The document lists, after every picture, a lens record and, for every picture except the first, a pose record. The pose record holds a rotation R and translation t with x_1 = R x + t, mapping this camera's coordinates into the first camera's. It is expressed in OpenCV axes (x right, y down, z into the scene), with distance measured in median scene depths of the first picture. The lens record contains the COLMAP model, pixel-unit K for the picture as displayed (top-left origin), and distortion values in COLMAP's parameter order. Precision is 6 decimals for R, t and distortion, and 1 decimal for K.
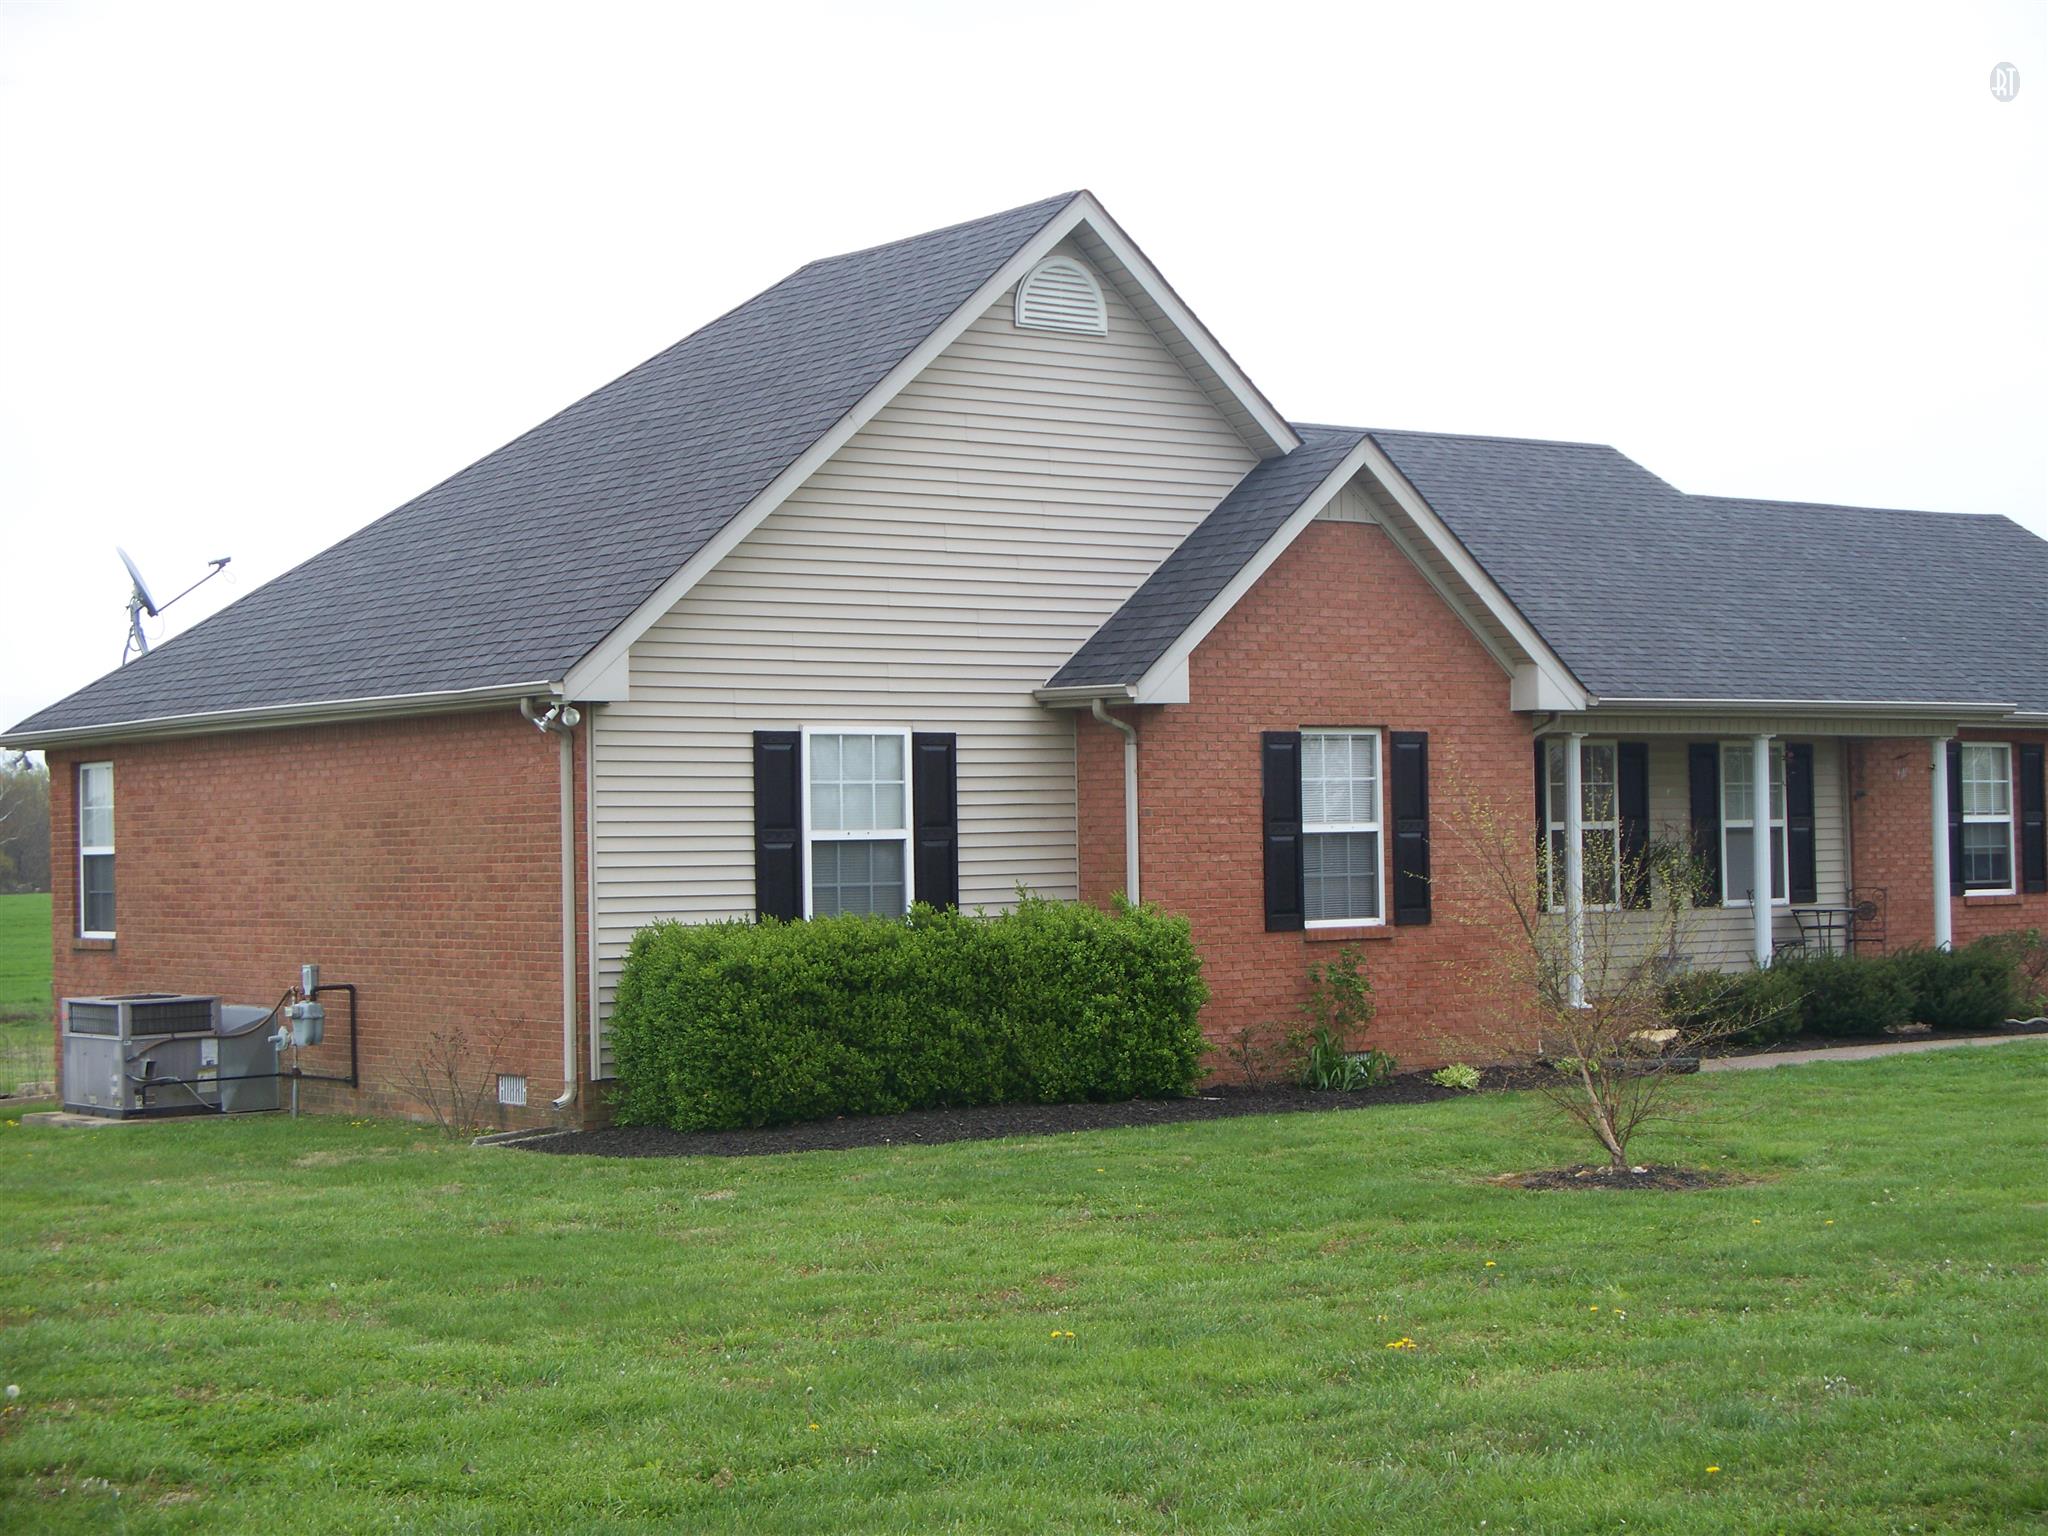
lens RADIAL K [[3405.2, 0, 1024.0], [0, 3405.2, 768.0], [0, 0, 1]] dist [-0.200549, -0.017312]
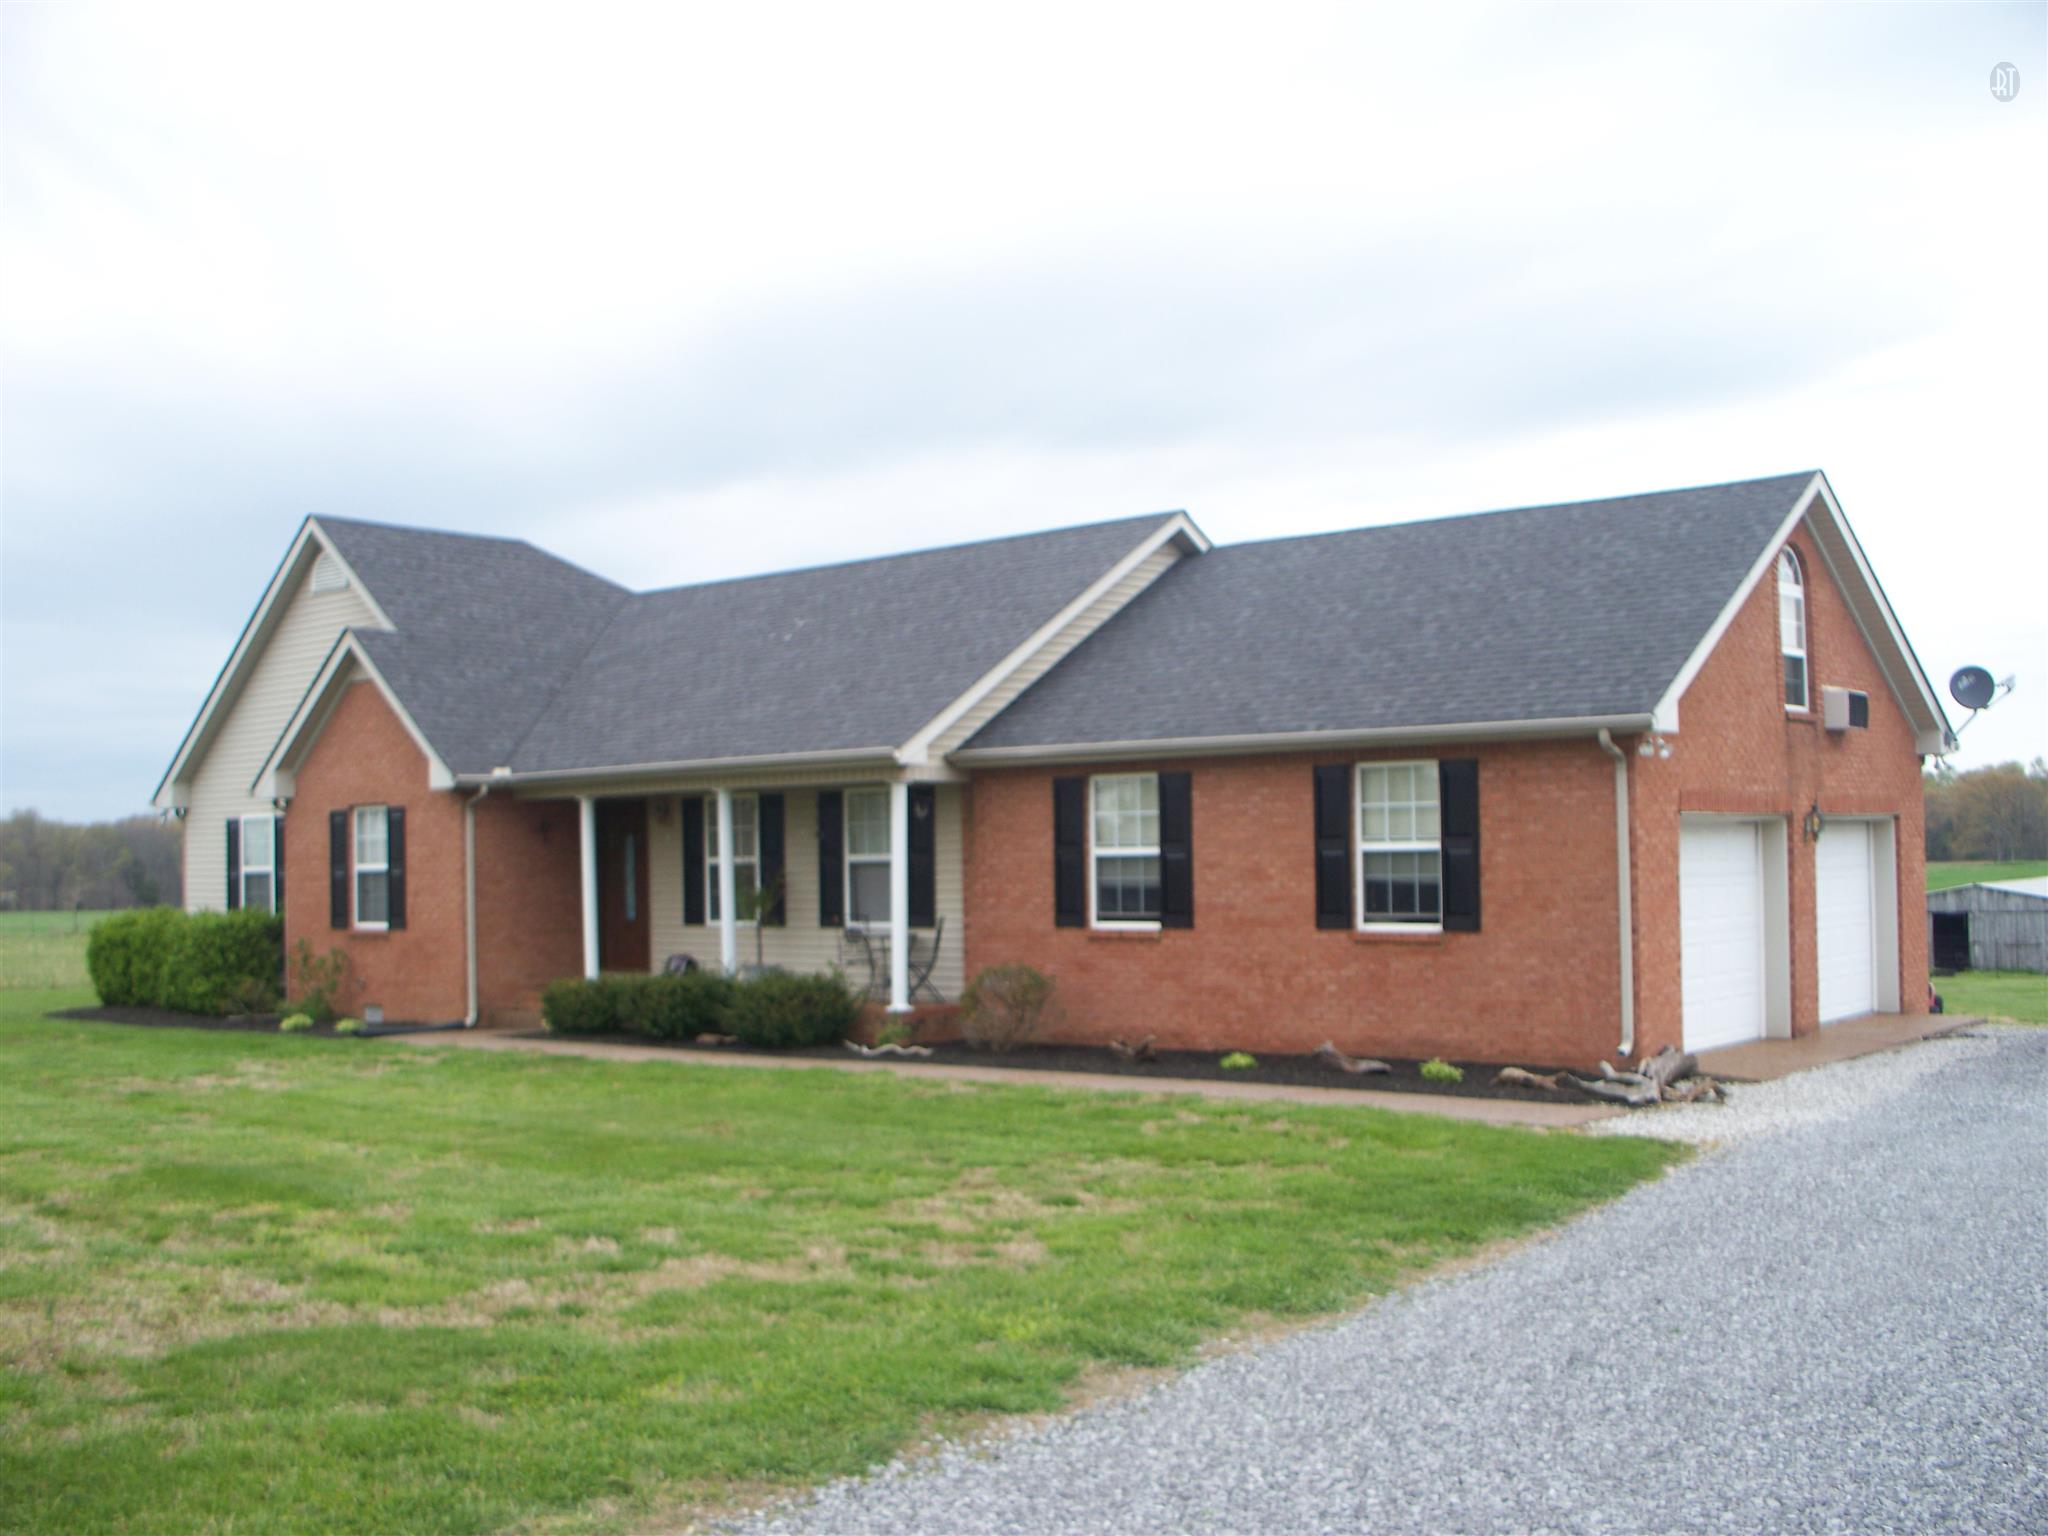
lens RADIAL K [[2099.6, 0, 1024.0], [0, 2099.6, 768.0], [0, 0, 1]] dist [-0.211965, 0.284389]
pose [[0.239154, -0.031232, -0.970479, 1.123270], [0.040256, 0.998942, -0.022228, 0.004359], [0.970147, -0.033752, 0.240158, 1.058165]]
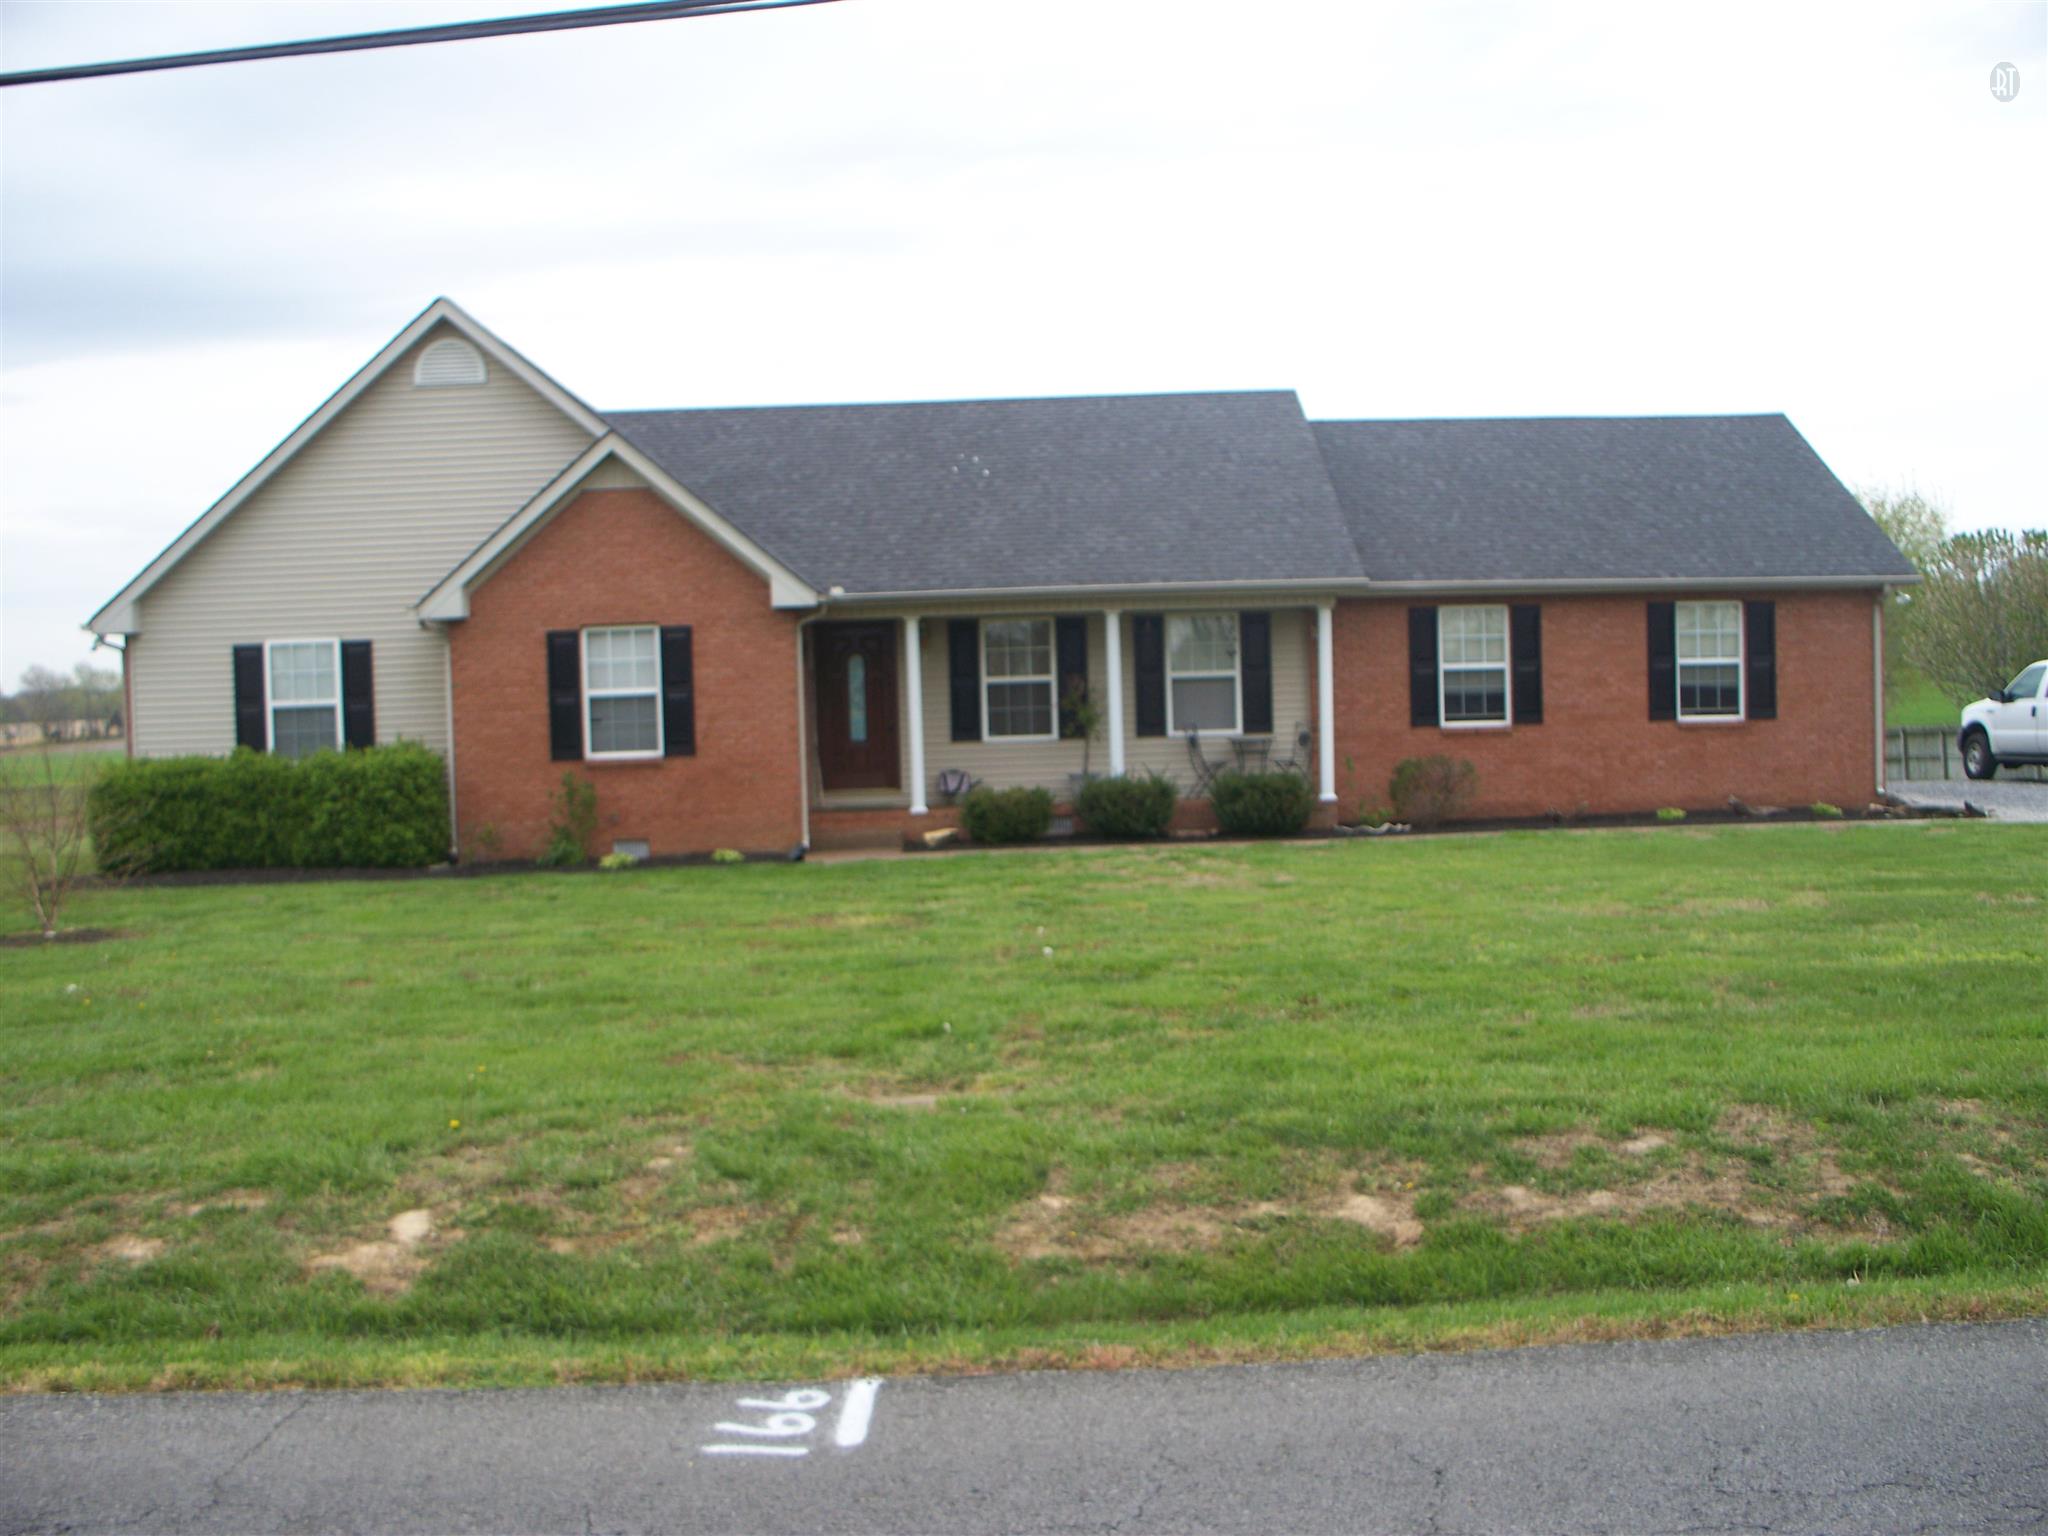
lens RADIAL K [[2099.6, 0, 1024.0], [0, 2099.6, 768.0], [0, 0, 1]] dist [-0.211965, 0.284389]
pose [[0.815607, 0.013905, -0.578439, 0.769038], [0.031243, 0.997194, 0.068023, -0.006109], [0.577762, -0.073552, 0.812885, 0.344588]]
